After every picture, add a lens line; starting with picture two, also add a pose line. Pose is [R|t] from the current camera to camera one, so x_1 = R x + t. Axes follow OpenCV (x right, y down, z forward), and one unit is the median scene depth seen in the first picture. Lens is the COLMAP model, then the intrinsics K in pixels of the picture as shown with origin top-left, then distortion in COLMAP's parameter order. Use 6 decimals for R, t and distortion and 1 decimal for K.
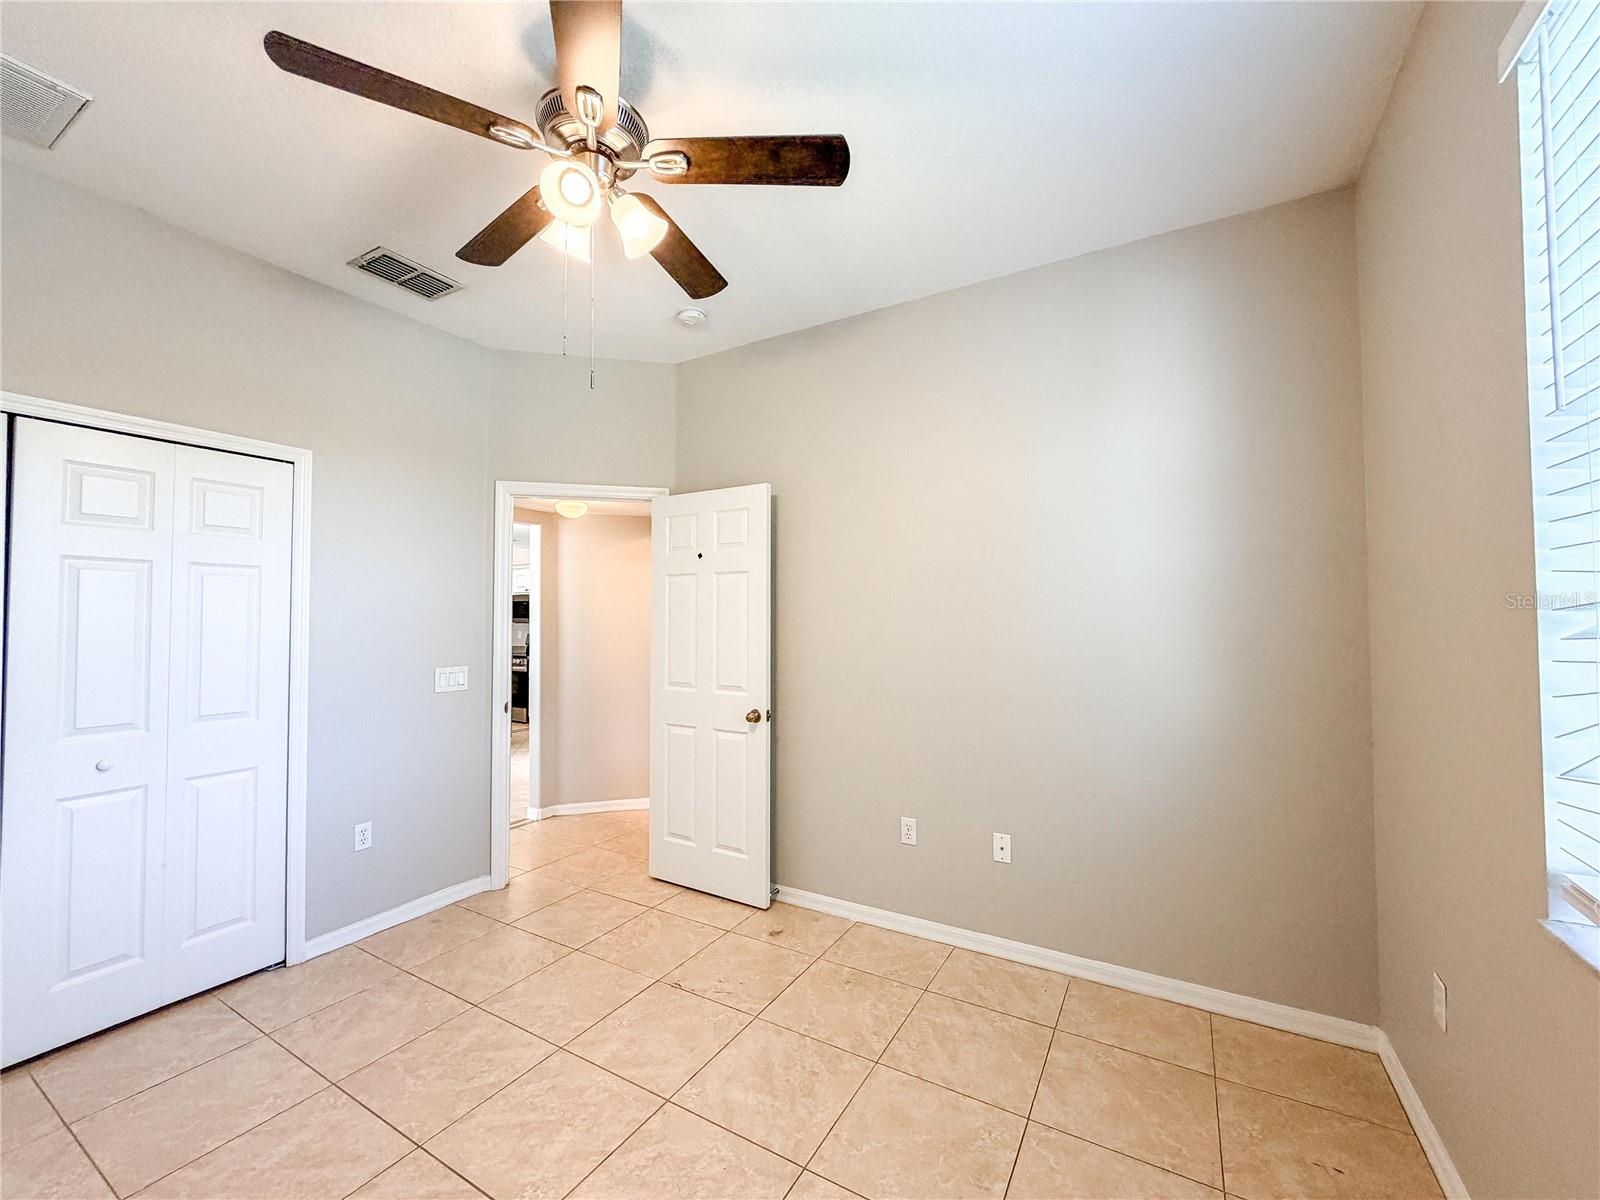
lens RADIAL K [[648.9, 0, 795.7], [0, 648.9, 600.5], [0, 0, 1]] dist [-0.000454, 0.000074]
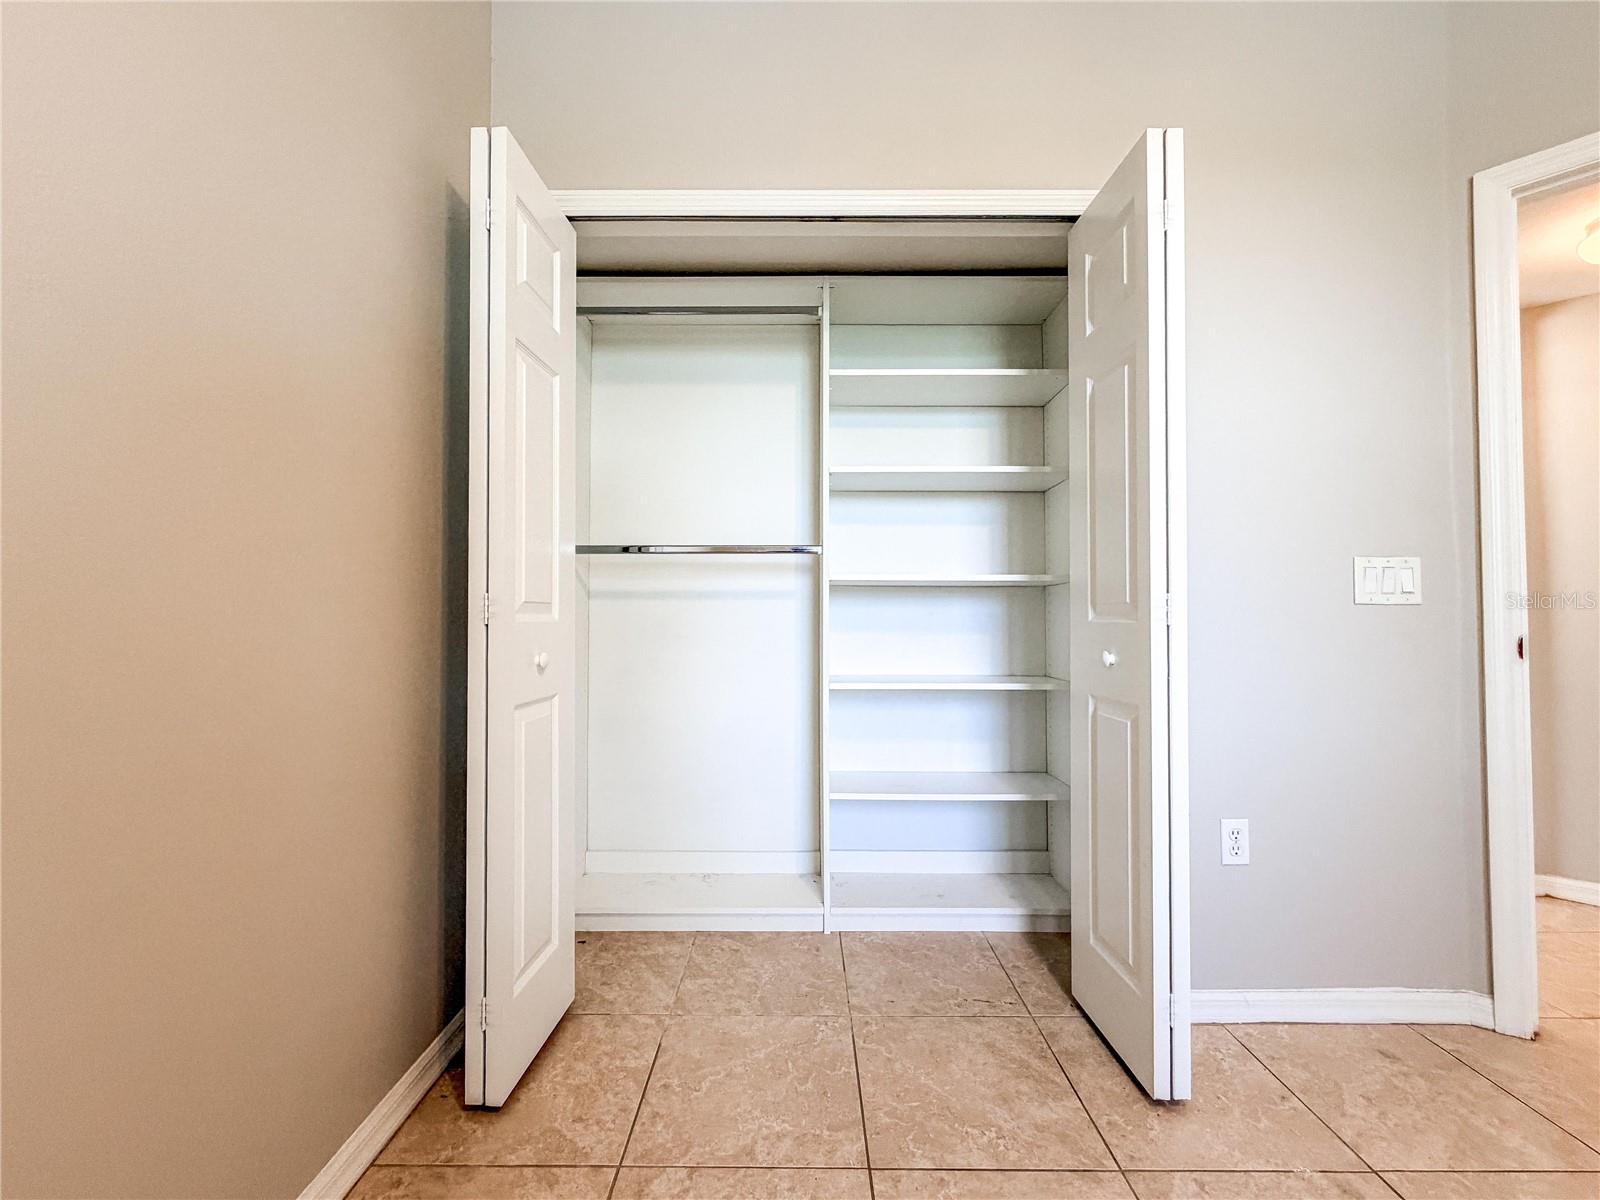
lens RADIAL K [[648.9, 0, 798.8], [0, 648.9, 606.8], [0, 0, 1]] dist [-0.000454, 0.000074]
pose [[0.504864, -0.013054, -0.863100, -0.337225], [0.023313, 0.999727, -0.001484, 0.137494], [0.862884, -0.019372, 0.505030, 0.355171]]
